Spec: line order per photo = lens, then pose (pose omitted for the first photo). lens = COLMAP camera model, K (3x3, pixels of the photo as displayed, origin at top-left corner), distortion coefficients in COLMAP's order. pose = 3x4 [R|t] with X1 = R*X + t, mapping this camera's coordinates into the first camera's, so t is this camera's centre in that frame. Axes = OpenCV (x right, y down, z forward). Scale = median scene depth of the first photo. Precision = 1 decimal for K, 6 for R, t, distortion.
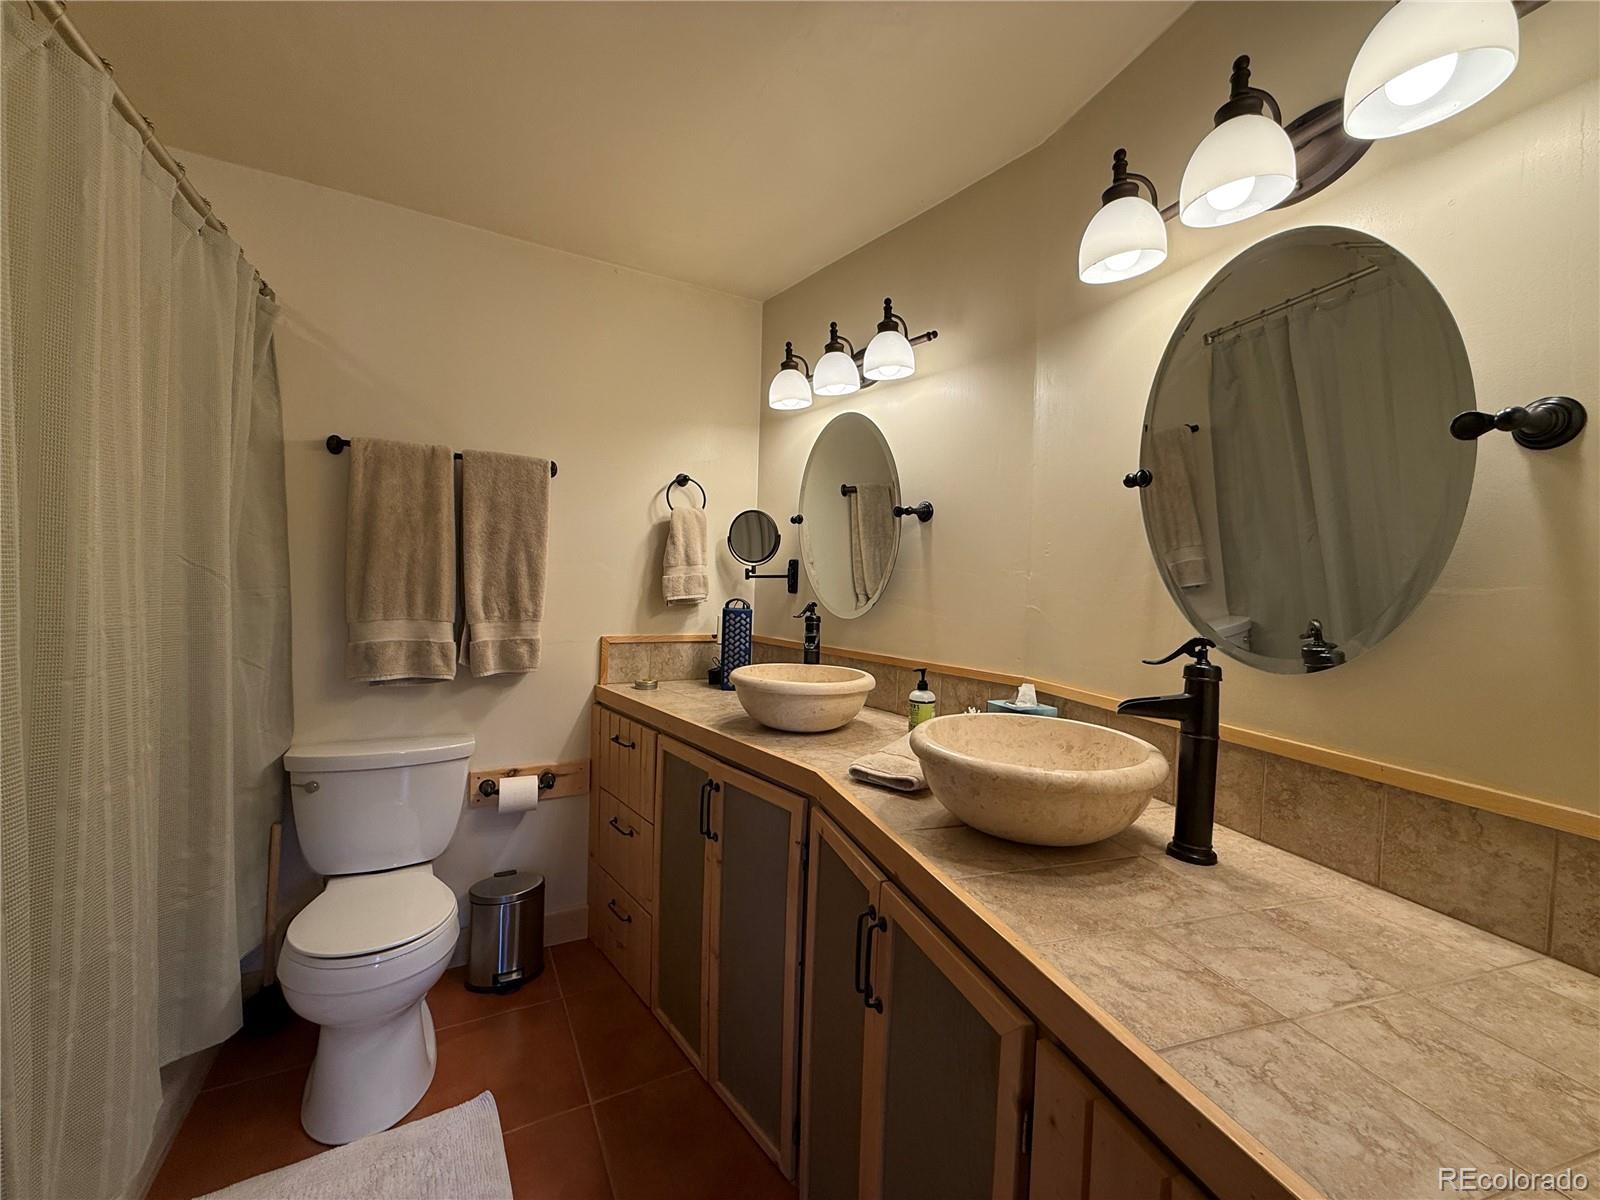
lens RADIAL K [[641.9, 0, 797.5], [0, 641.9, 596.4], [0, 0, 1]] dist [0.000375, 0.000134]
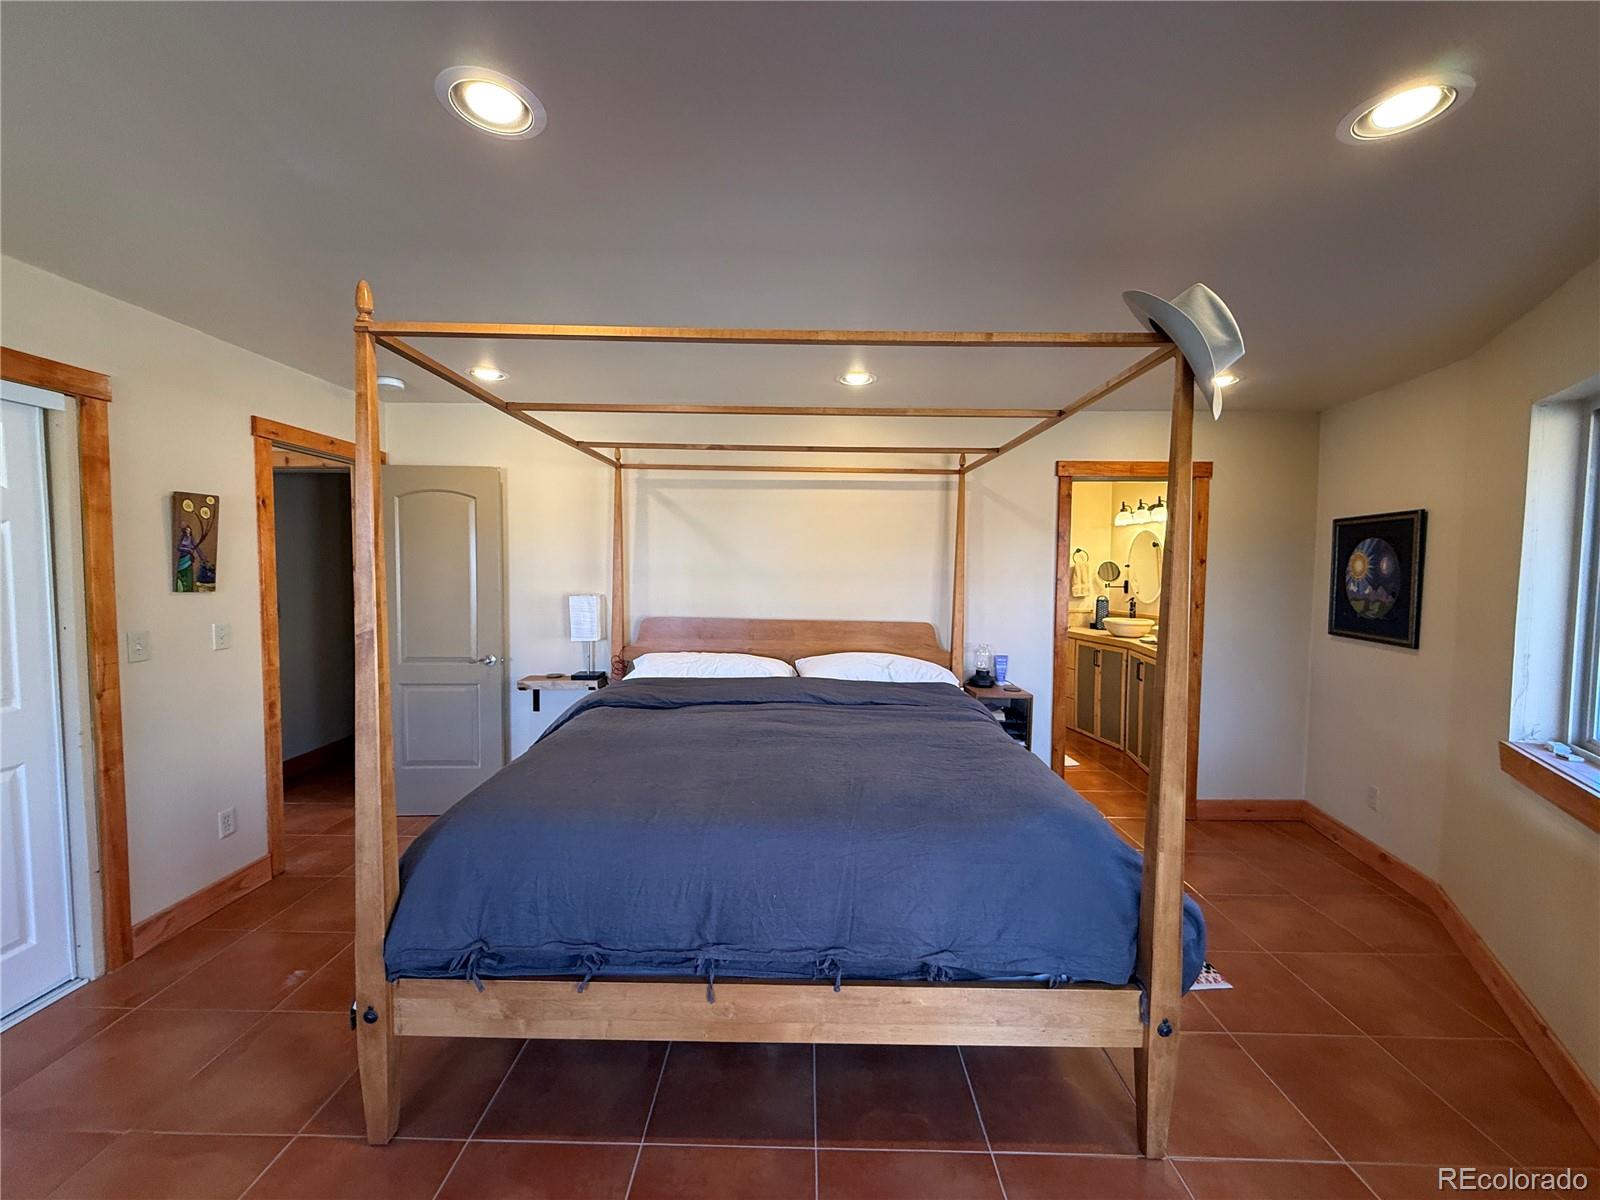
lens RADIAL K [[641.9, 0, 802.0], [0, 641.9, 602.3], [0, 0, 1]] dist [0.000375, 0.000134]
pose [[0.878227, -0.007374, -0.478188, 0.081937], [0.010958, 0.999929, 0.004706, 0.004771], [0.478119, -0.009373, 0.878245, -1.889064]]
